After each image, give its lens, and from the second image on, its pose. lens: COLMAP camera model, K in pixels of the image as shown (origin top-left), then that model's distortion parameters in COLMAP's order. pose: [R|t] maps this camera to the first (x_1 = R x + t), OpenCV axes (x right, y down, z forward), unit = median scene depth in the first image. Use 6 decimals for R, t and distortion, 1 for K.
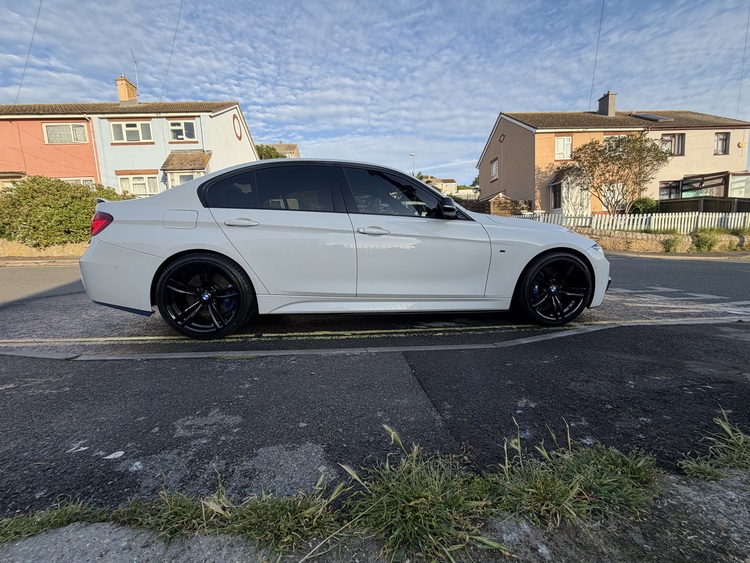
lens RADIAL K [[300.1, 0, 374.3], [0, 300.1, 274.4], [0, 0, 1]] dist [-0.002015, -0.000208]
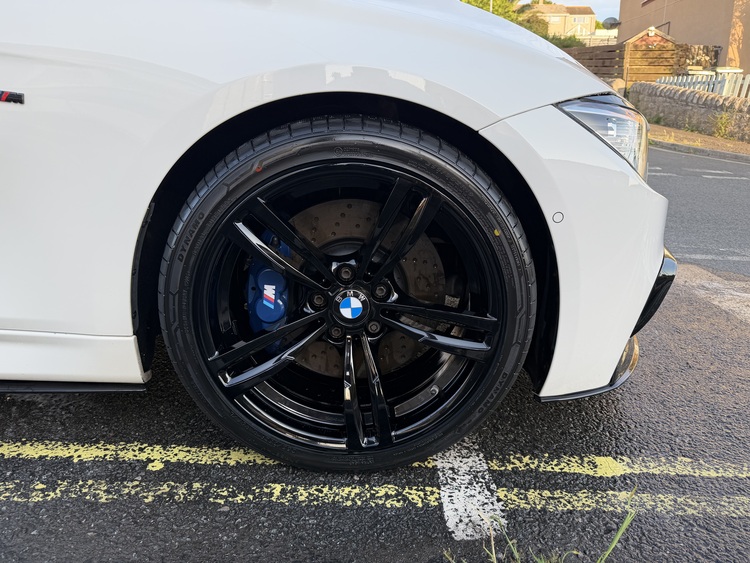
lens RADIAL K [[533.1, 0, 378.6], [0, 533.1, 279.5], [0, 0, 1]] dist [0.009486, -0.023233]
pose [[0.994171, 0.066511, -0.084860, 0.122832], [-0.051543, 0.984479, 0.167765, -0.006205], [0.094701, -0.162413, 0.982168, 0.122170]]
